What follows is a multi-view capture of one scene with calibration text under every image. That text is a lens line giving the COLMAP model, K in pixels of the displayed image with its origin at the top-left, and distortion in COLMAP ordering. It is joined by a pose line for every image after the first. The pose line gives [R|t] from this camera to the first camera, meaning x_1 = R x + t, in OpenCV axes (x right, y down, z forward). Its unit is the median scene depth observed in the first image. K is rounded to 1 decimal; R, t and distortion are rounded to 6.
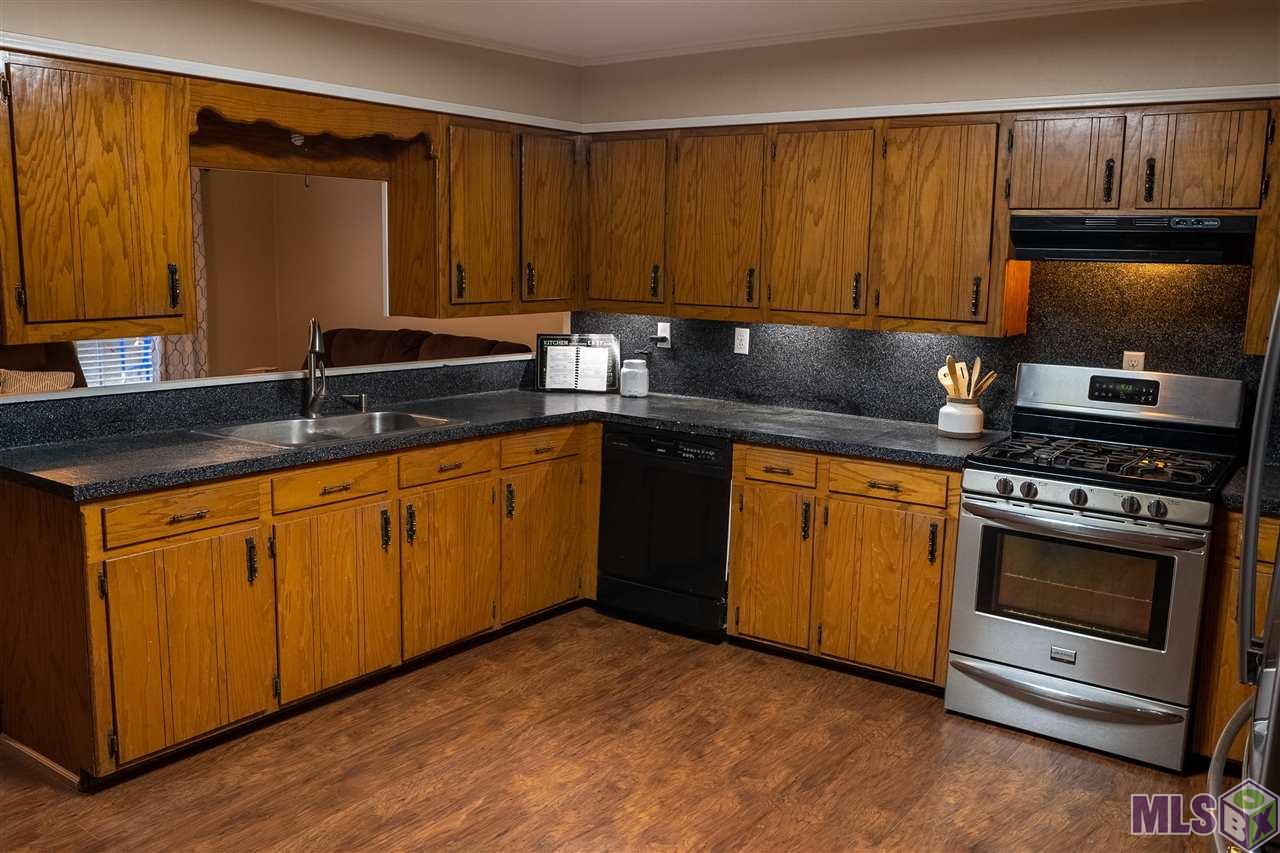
lens RADIAL K [[1091.4, 0, 608.4], [0, 1091.4, 445.8], [0, 0, 1]] dist [-0.012158, -0.001879]
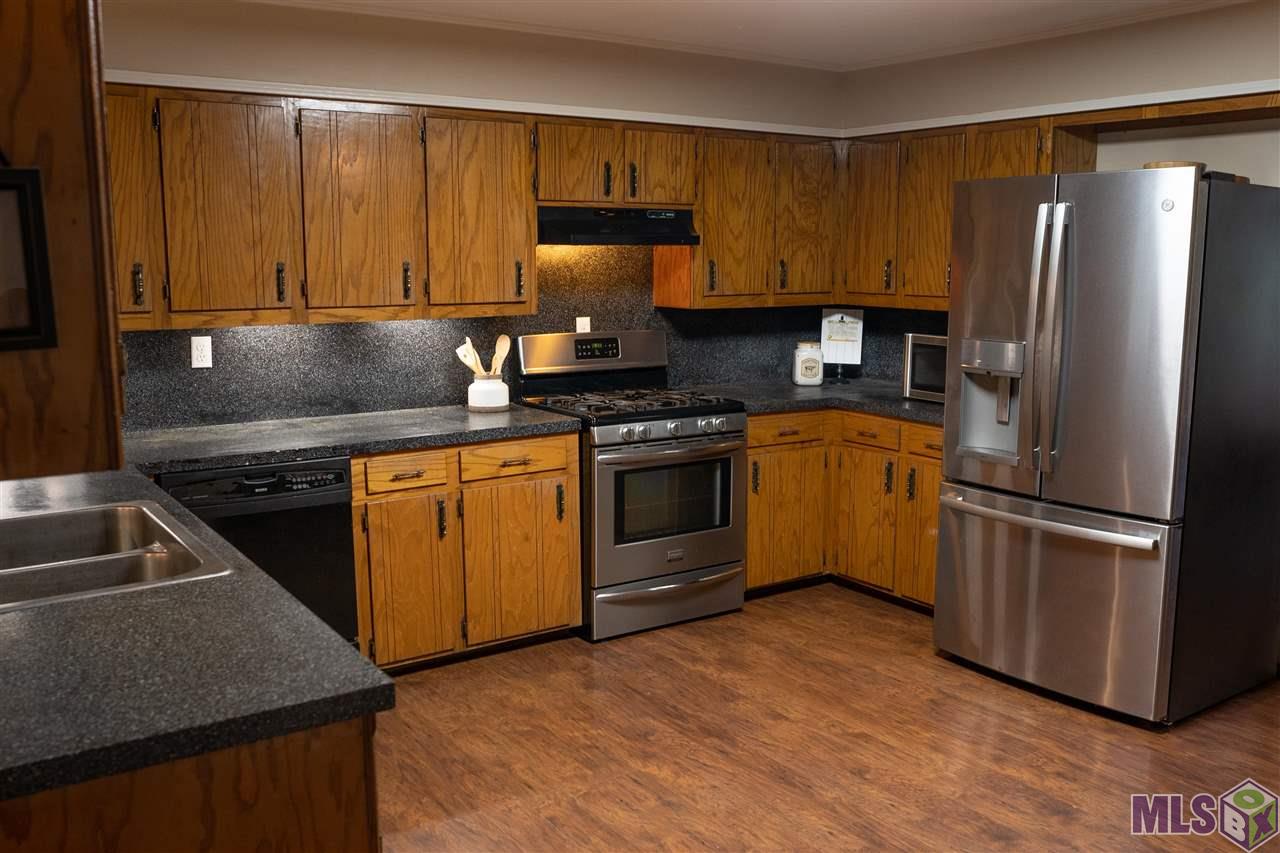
lens RADIAL K [[1139.9, 0, 644.3], [0, 1139.9, 457.8], [0, 0, 1]] dist [-0.037102, 0.000993]
pose [[0.323333, -0.189142, 0.927190, -0.727380], [0.175005, 0.974871, 0.137840, -0.097778], [-0.929962, 0.117695, 0.348309, 0.503873]]
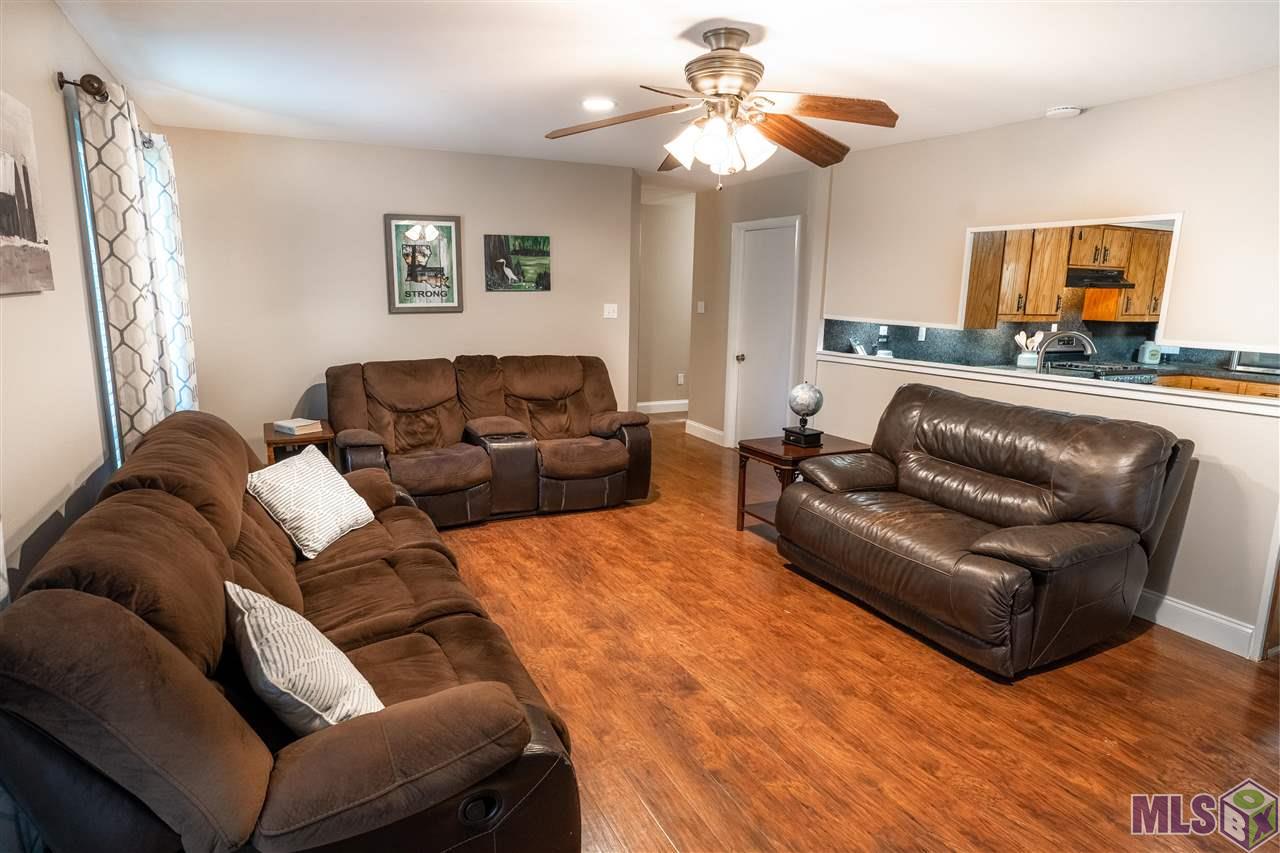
lens RADIAL K [[747.3, 0, 640.0], [0, 747.3, 426.5], [0, 0, 1]] dist [-0.006774, 0.000925]
pose [[0.432876, -0.174209, 0.884460, -1.455545], [0.147299, 0.981631, 0.121257, -0.202584], [-0.889338, 0.077791, 0.450585, 1.098402]]
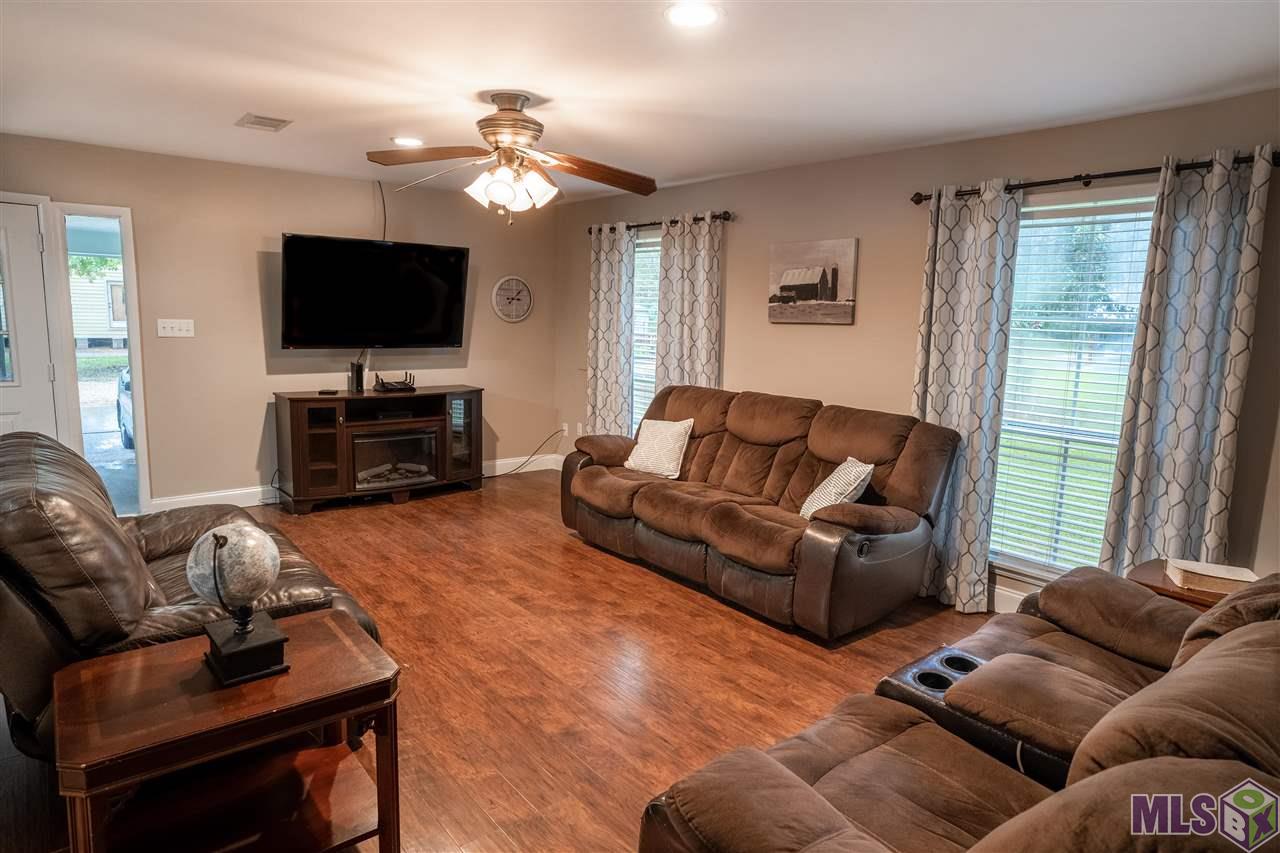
lens RADIAL K [[747.3, 0, 640.0], [0, 747.3, 426.5], [0, 0, 1]] dist [-0.006774, 0.000925]
pose [[-0.236157, 0.121175, -0.964130, 0.068536], [-0.201315, 0.964566, 0.170540, -0.280611], [0.950633, 0.234368, -0.203395, 1.707100]]
